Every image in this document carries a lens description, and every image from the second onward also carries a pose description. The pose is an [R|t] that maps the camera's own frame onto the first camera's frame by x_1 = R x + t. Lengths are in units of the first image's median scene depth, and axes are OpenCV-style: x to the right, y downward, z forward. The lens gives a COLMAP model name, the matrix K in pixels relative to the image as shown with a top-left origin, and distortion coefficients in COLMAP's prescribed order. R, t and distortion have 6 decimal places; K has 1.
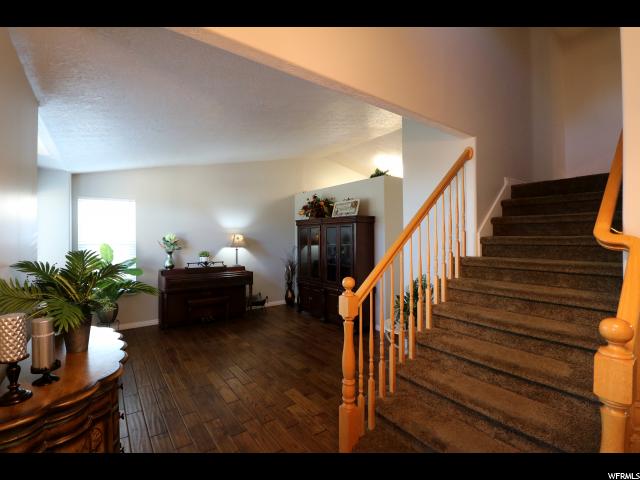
lens RADIAL K [[297.8, 0, 322.6], [0, 297.8, 238.5], [0, 0, 1]] dist [-0.013767, -0.005773]
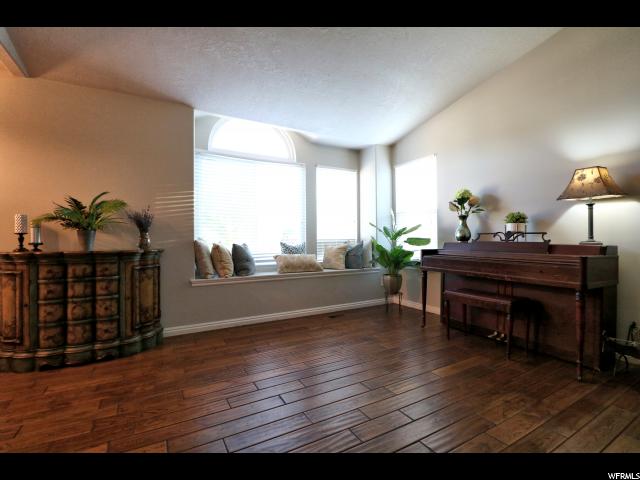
lens RADIAL K [[297.8, 0, 321.7], [0, 297.8, 238.5], [0, 0, 1]] dist [-0.013767, -0.005773]
pose [[-0.131216, 0.003641, -0.991347, 0.194731], [0.001983, 0.999992, 0.003410, 0.092859], [0.991352, -0.001519, -0.131222, 0.767833]]
